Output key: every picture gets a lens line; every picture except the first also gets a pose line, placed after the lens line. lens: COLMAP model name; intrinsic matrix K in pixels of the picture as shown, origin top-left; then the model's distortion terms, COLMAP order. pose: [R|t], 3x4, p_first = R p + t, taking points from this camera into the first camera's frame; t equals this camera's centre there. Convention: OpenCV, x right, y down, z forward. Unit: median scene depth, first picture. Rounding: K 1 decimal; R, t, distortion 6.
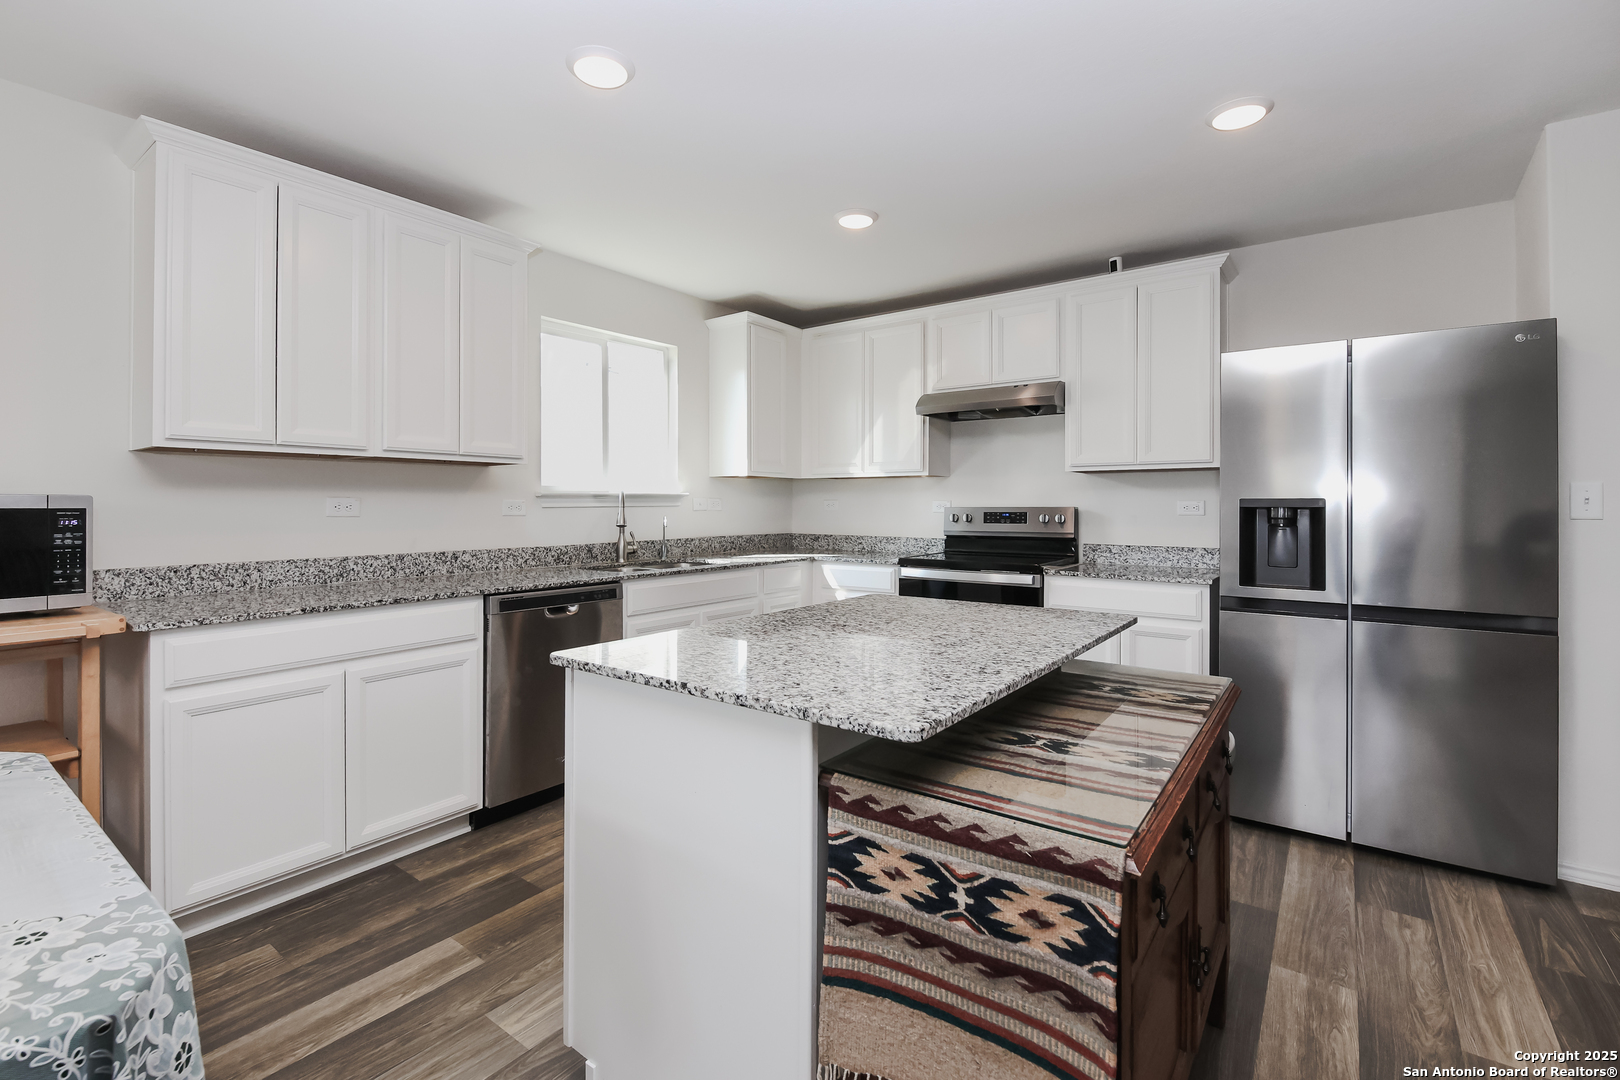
lens RADIAL K [[719.5, 0, 818.2], [0, 719.5, 505.2], [0, 0, 1]] dist [0.002874, -0.005816]
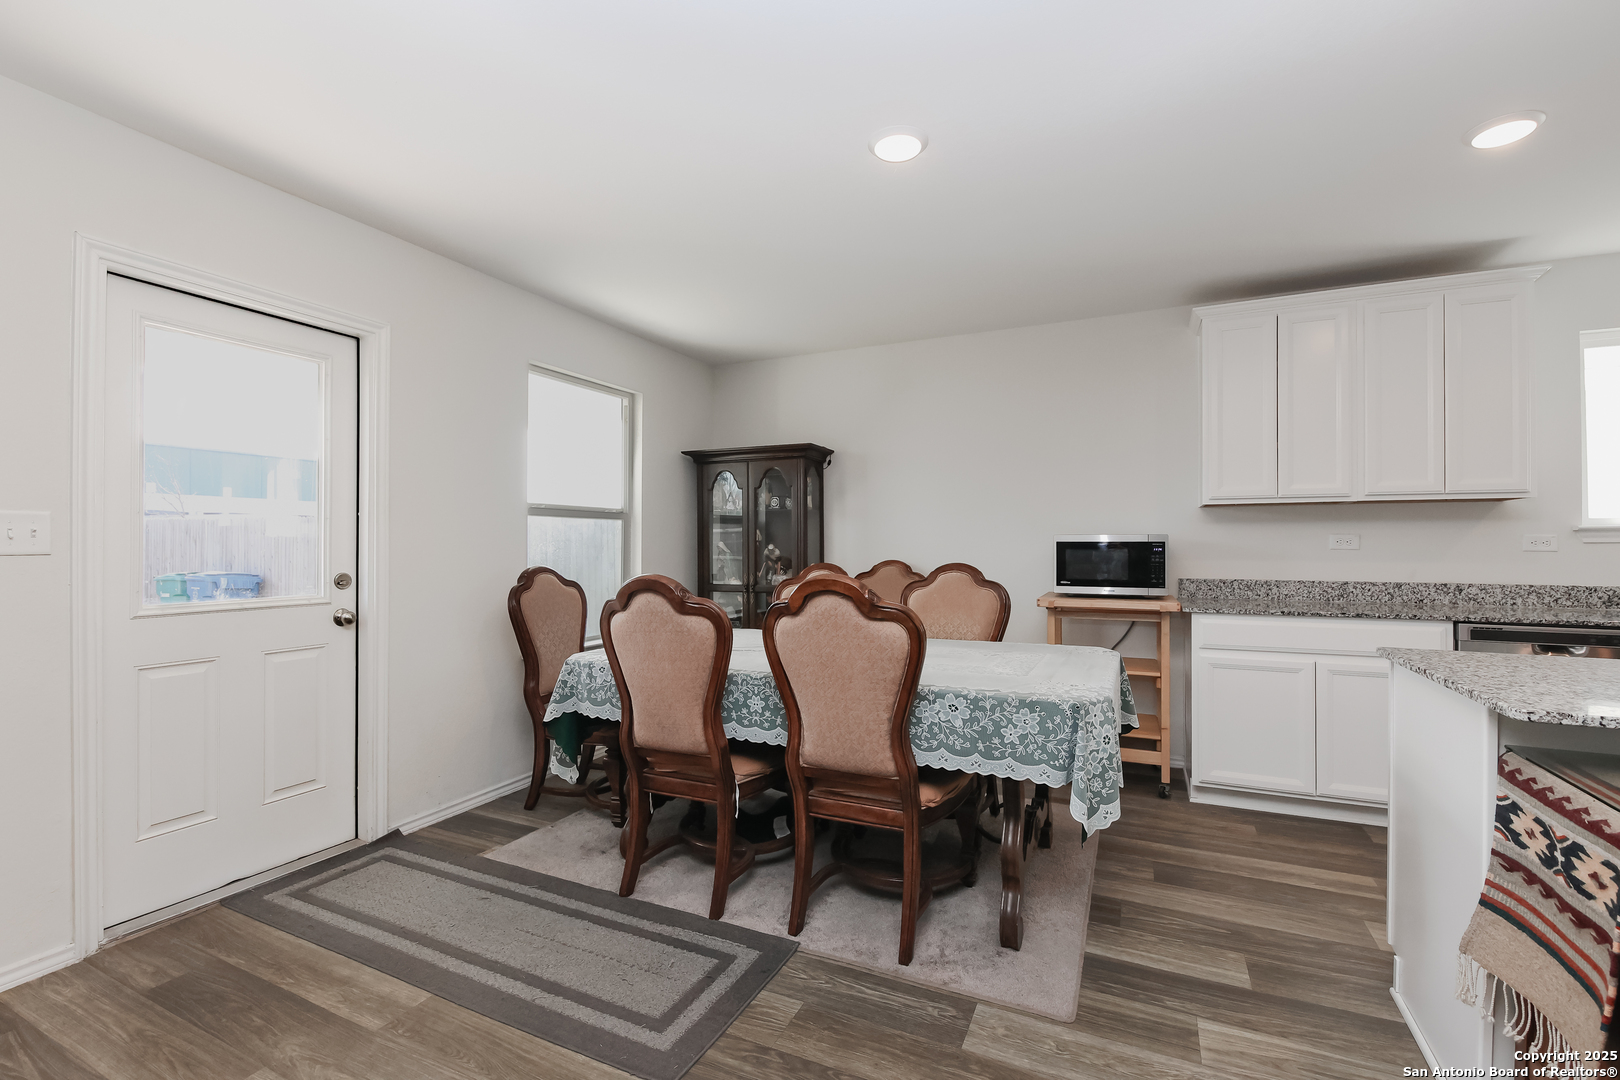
lens RADIAL K [[719.5, 0, 795.6], [0, 719.5, 538.8], [0, 0, 1]] dist [0.002874, -0.005816]
pose [[0.183067, -0.005061, -0.983088, 0.395876], [-0.001124, 0.999985, -0.005357, 0.005251], [0.983100, 0.002086, 0.183058, -0.170108]]
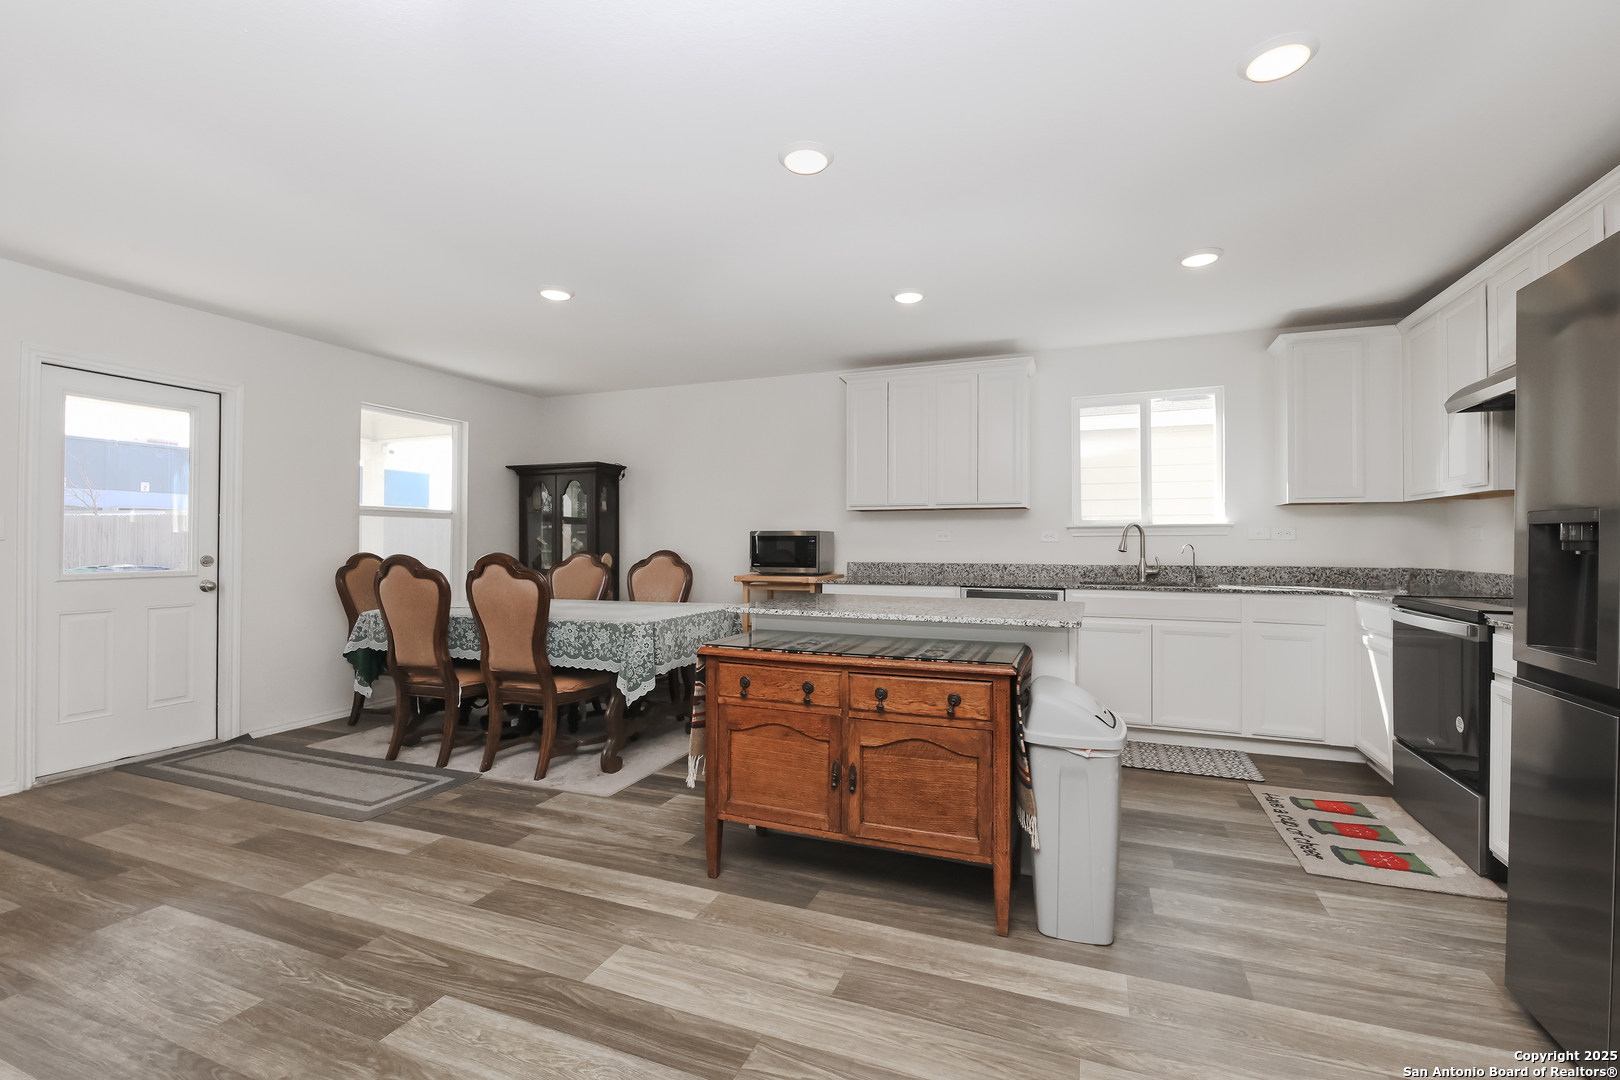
lens RADIAL K [[719.5, 0, 812.7], [0, 719.5, 531.0], [0, 0, 1]] dist [0.002874, -0.005816]
pose [[0.260091, -0.012153, -0.965508, 1.021803], [-0.001824, 0.999913, -0.013078, 0.014404], [0.965582, 0.005163, 0.260046, 0.198413]]
